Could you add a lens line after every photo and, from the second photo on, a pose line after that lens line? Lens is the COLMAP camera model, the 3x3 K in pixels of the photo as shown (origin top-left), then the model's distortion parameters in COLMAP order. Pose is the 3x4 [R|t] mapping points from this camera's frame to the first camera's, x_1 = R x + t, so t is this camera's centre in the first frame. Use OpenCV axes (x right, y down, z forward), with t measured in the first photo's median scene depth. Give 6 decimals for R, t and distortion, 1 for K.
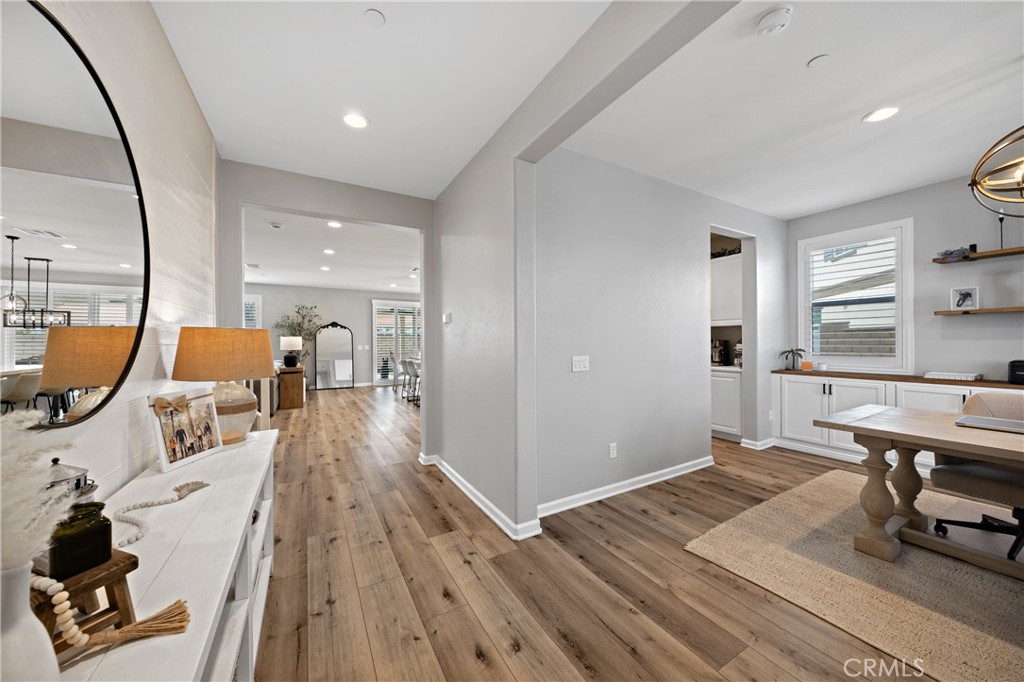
lens RADIAL K [[350.3, 0, 512.0], [0, 350.3, 339.3], [0, 0, 1]] dist [-0.006557, 0.000086]
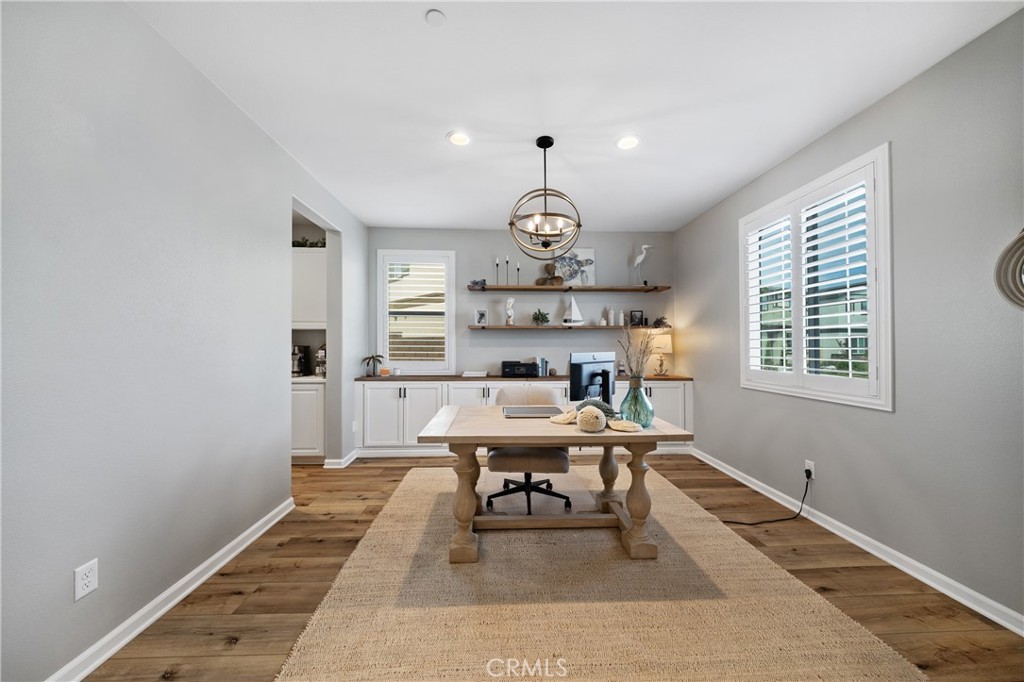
lens RADIAL K [[350.3, 0, 511.2], [0, 350.3, 343.4], [0, 0, 1]] dist [-0.006557, 0.000086]
pose [[0.453456, 0.014836, 0.891155, 0.115880], [-0.010454, 0.999881, -0.011326, 0.000540], [-0.891218, -0.004180, 0.453557, 0.253349]]
